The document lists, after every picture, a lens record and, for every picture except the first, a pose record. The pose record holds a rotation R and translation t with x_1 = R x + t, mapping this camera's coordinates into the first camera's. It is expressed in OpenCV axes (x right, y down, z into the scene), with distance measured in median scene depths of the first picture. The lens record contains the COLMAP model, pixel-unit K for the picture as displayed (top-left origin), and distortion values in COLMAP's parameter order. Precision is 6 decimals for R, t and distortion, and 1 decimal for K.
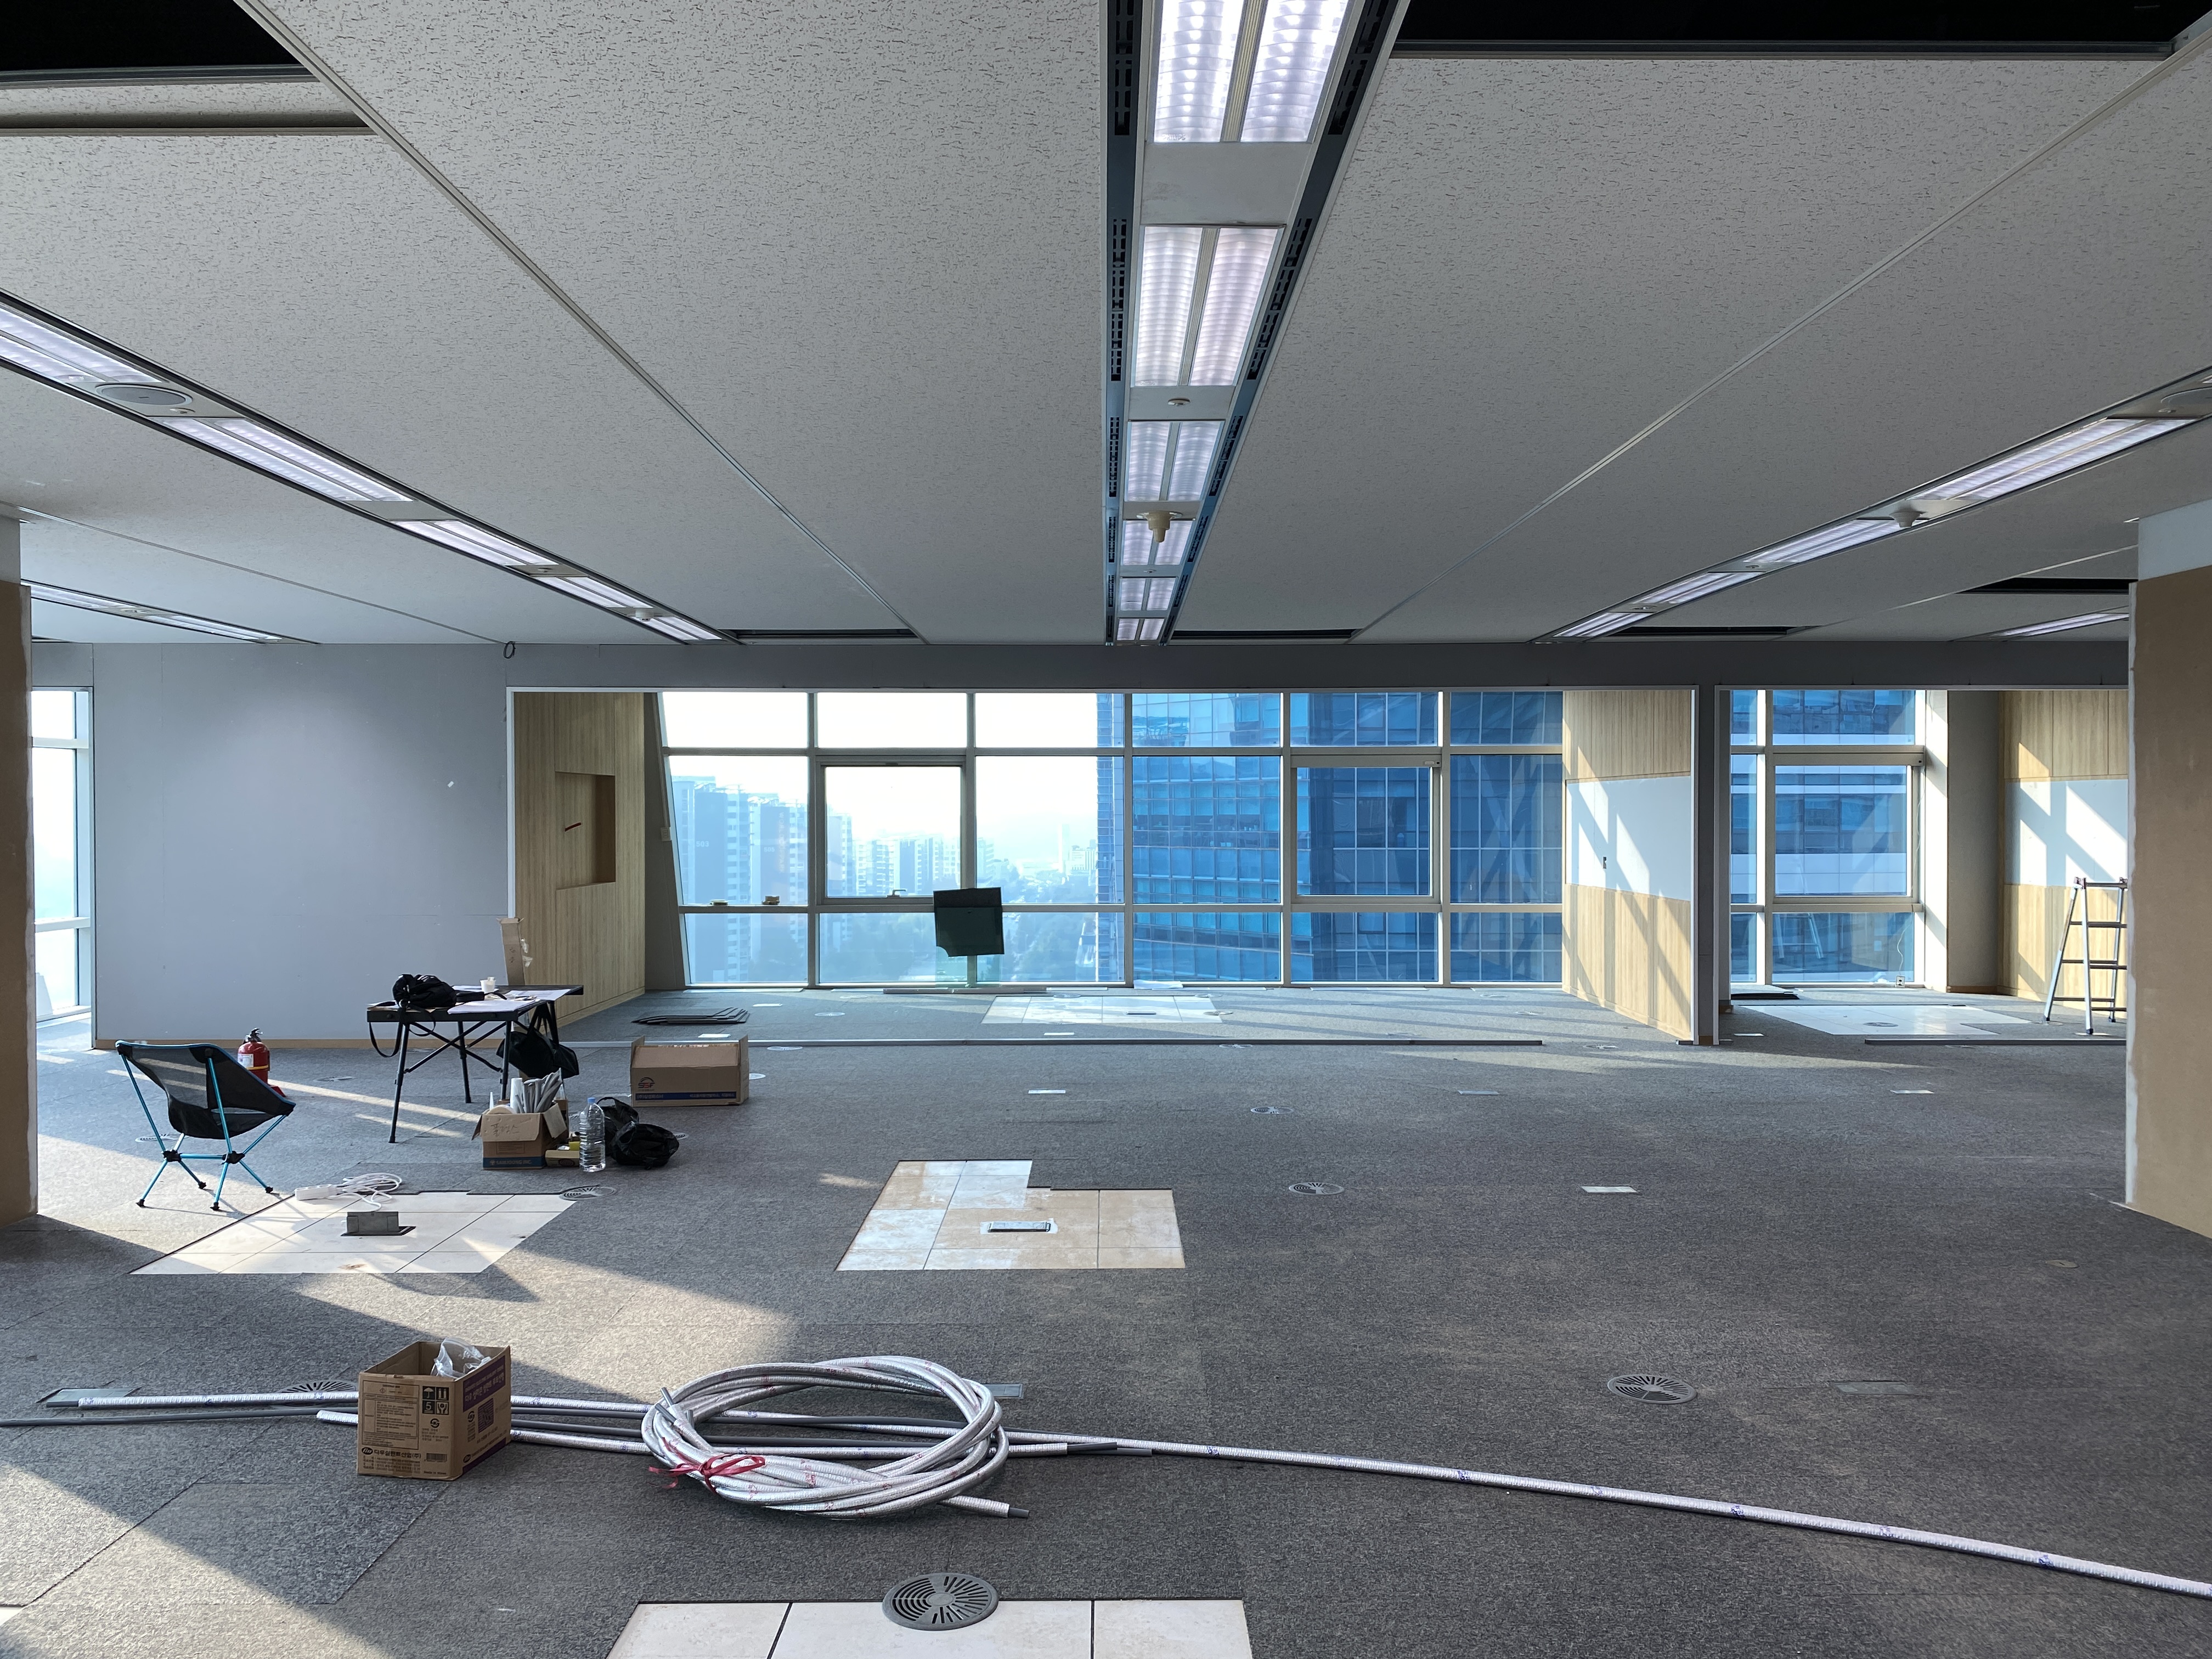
lens RADIAL K [[1720.2, 0, 1106.0], [0, 1720.2, 829.5], [0, 0, 1]] dist [0.071311, -0.002559]
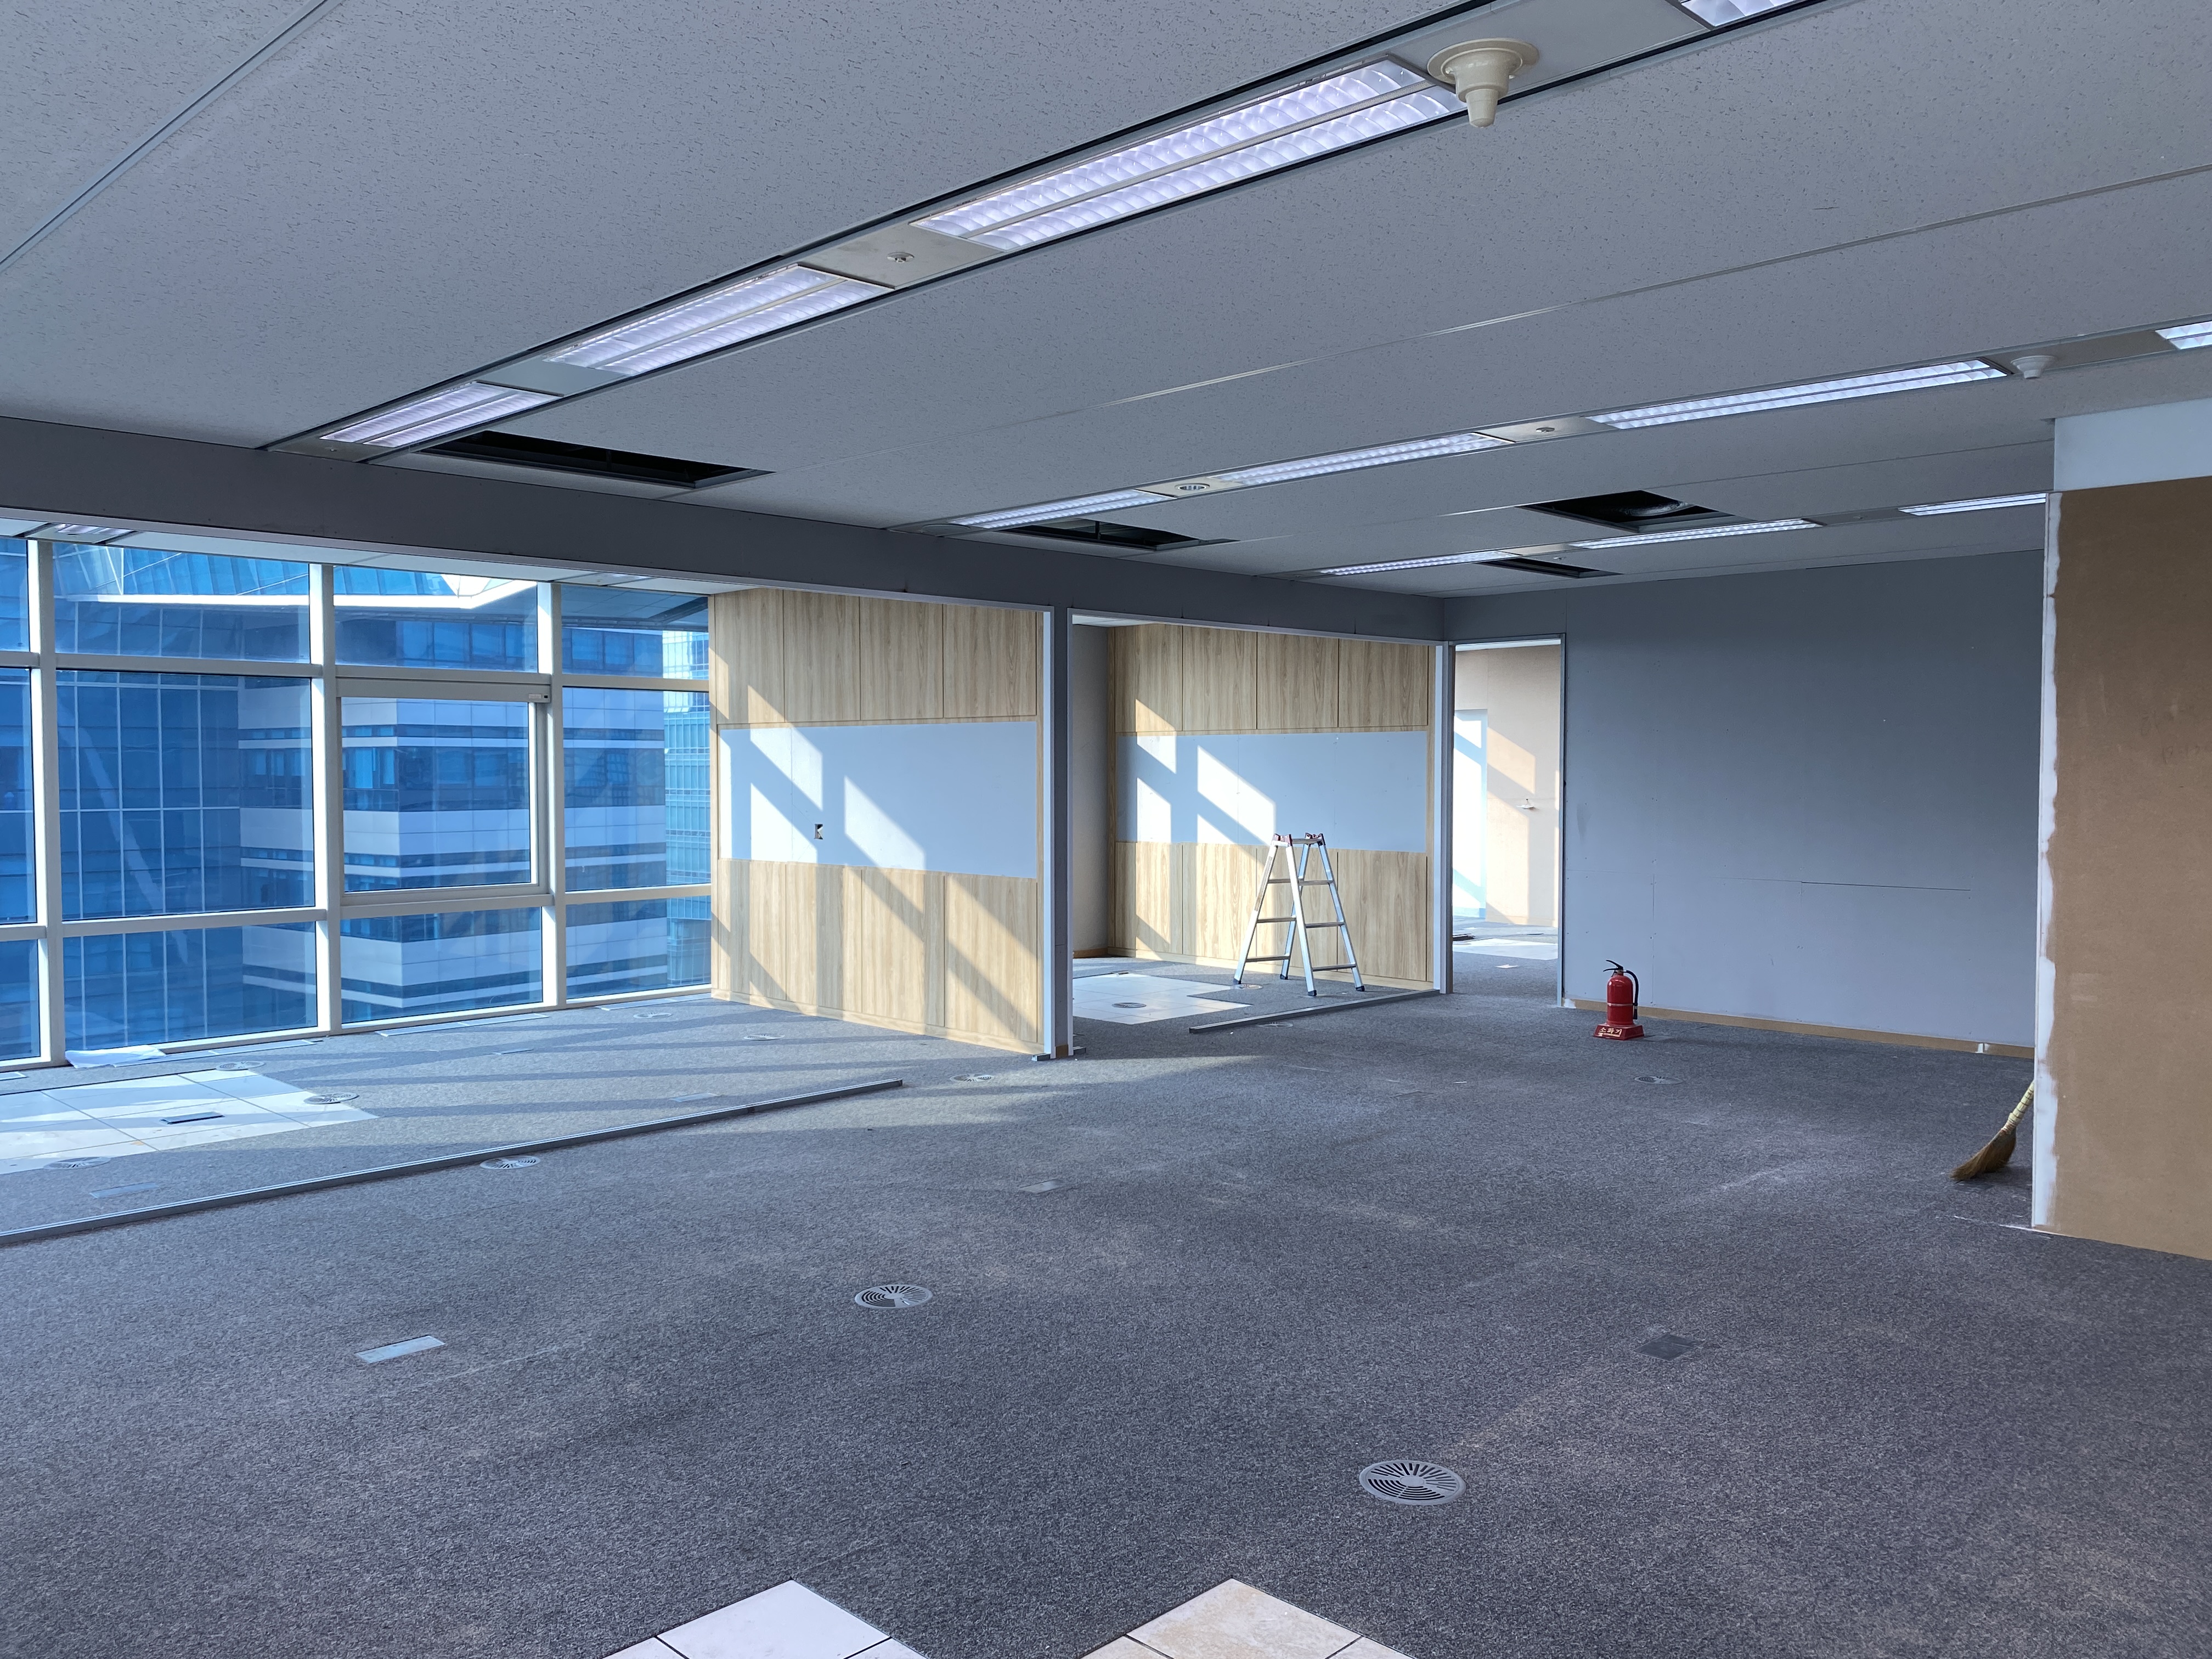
lens RADIAL K [[1720.2, 0, 1106.0], [0, 1720.2, 829.5], [0, 0, 1]] dist [0.071311, -0.002559]
pose [[0.709401, -0.025816, 0.704332, -0.166868], [0.007502, 0.999549, 0.029080, -0.003606], [-0.704765, -0.015346, 0.709275, 0.356823]]
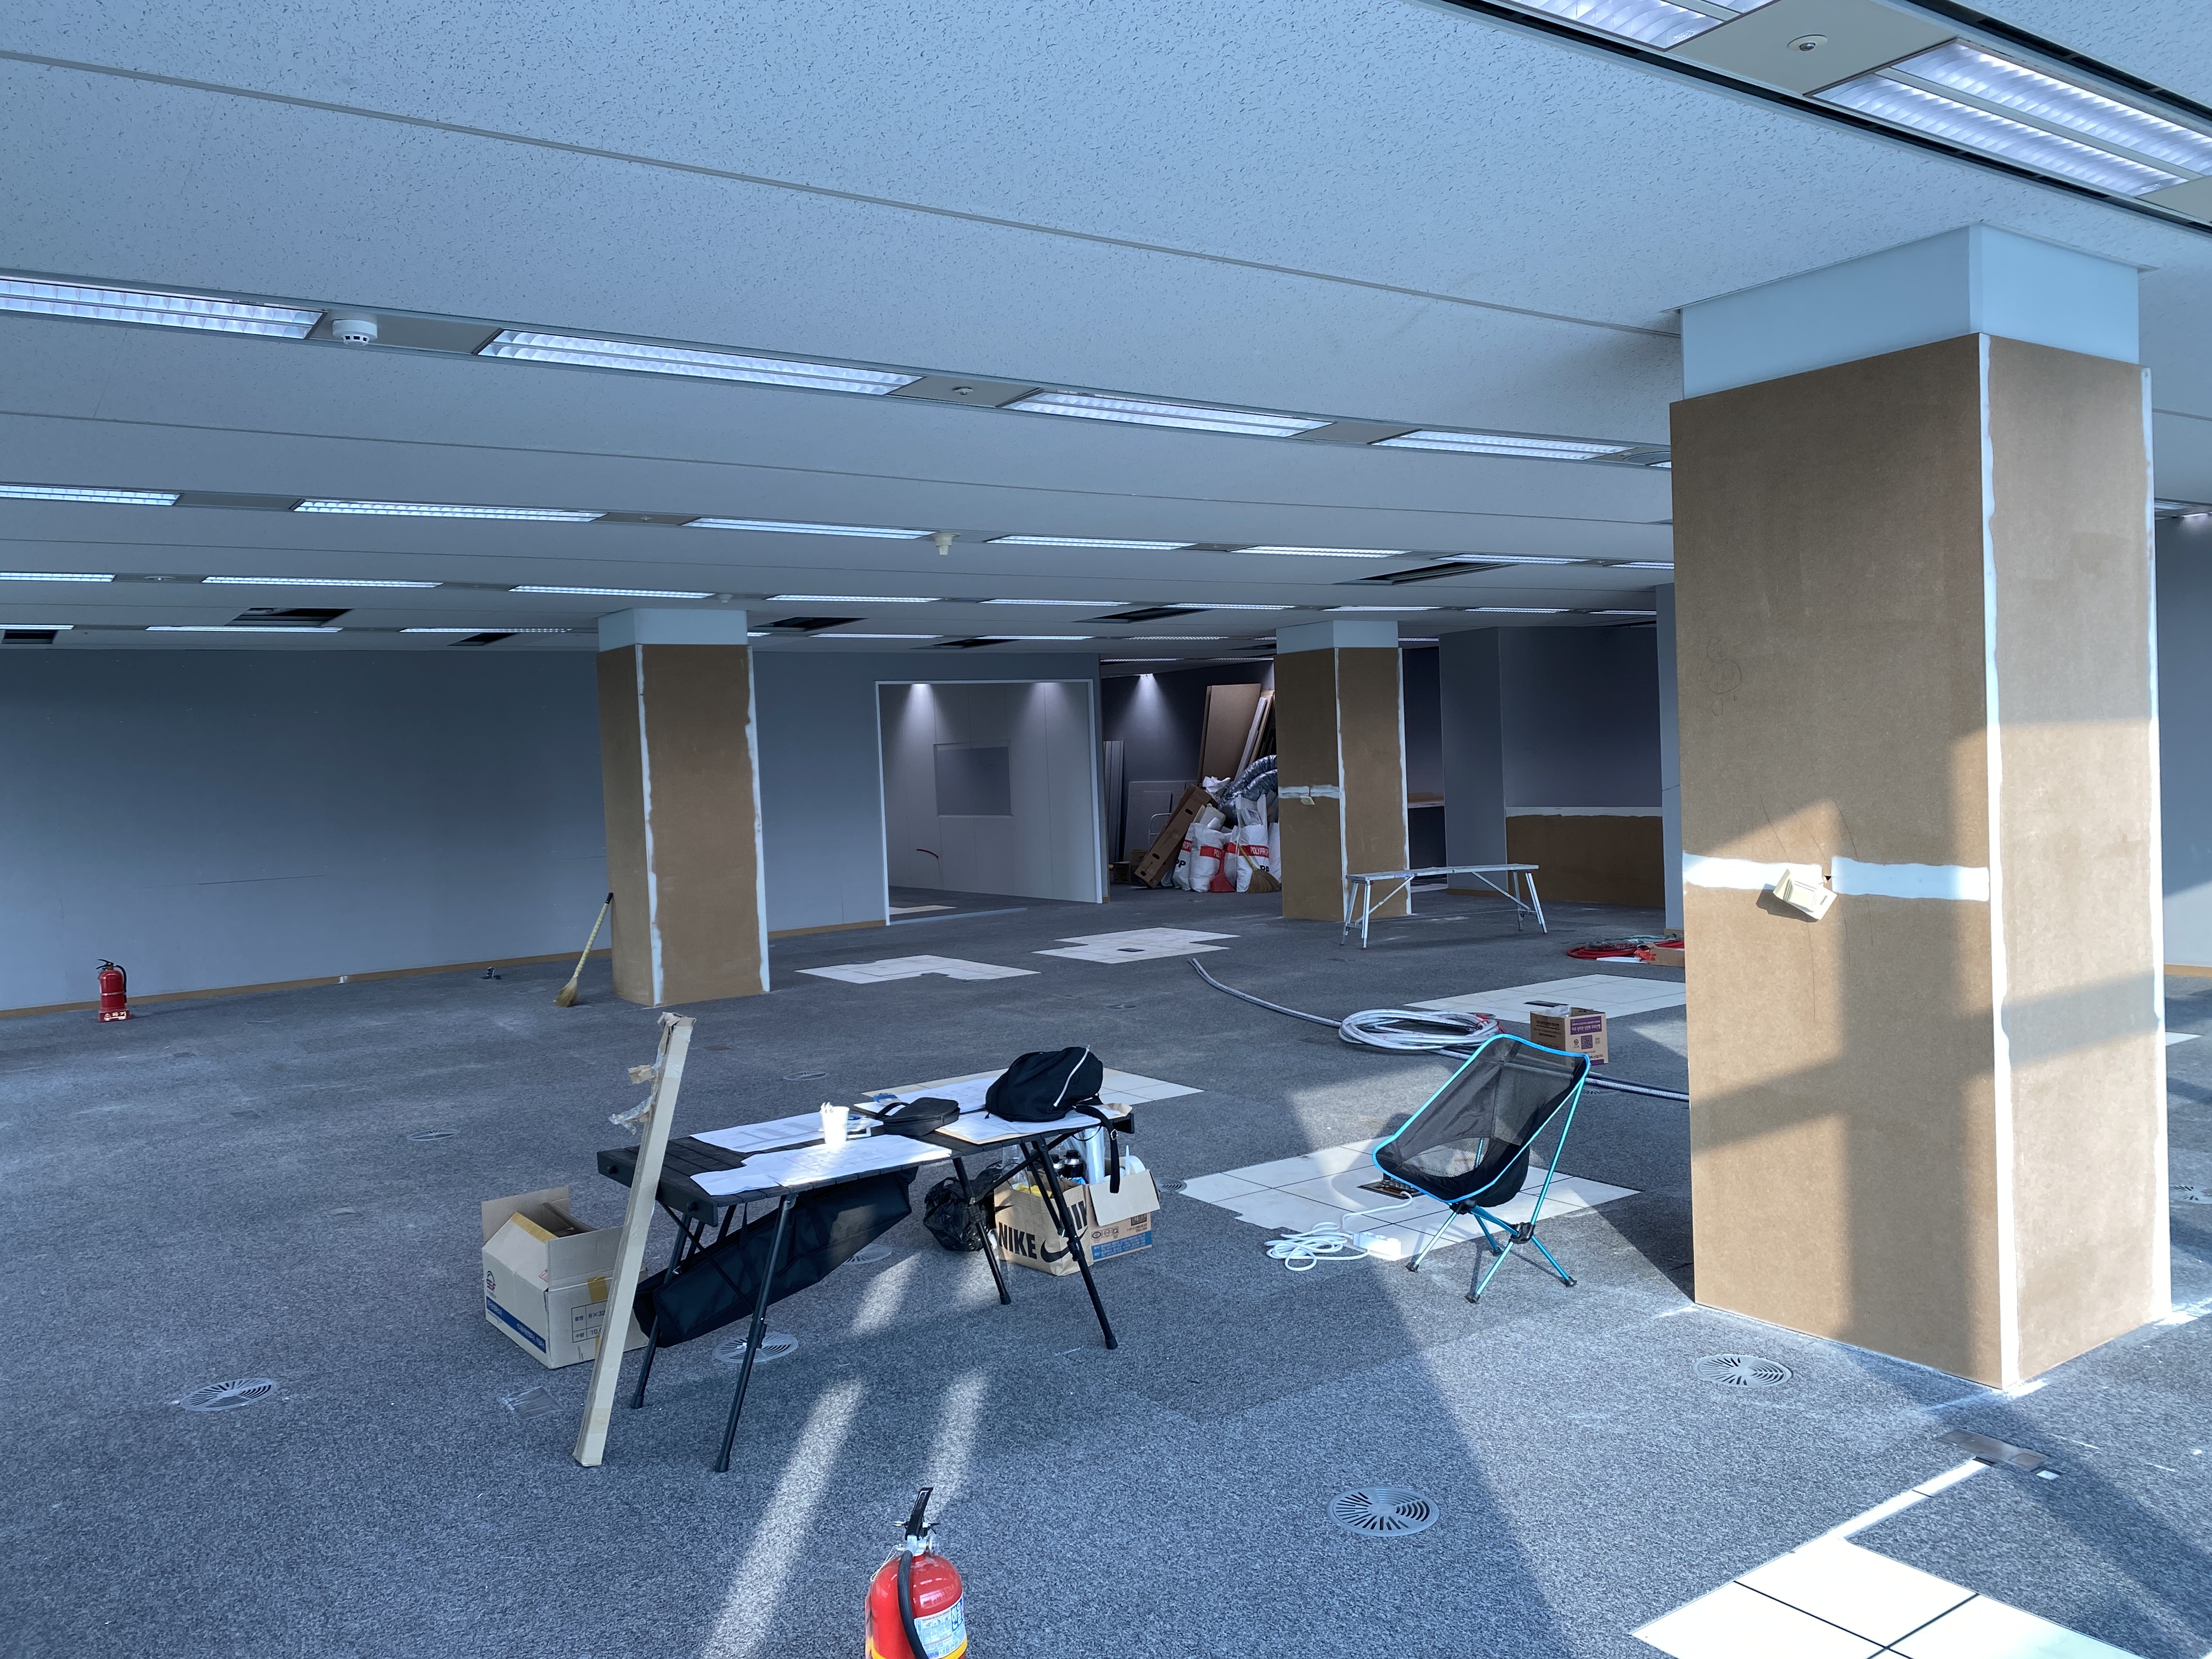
lens RADIAL K [[1720.2, 0, 1106.0], [0, 1720.2, 829.5], [0, 0, 1]] dist [0.071311, -0.002559]
pose [[-0.577836, -0.003800, 0.816144, -0.551897], [0.051793, 0.997803, 0.041315, -0.002807], [-0.814508, 0.066144, -0.576369, 0.832316]]
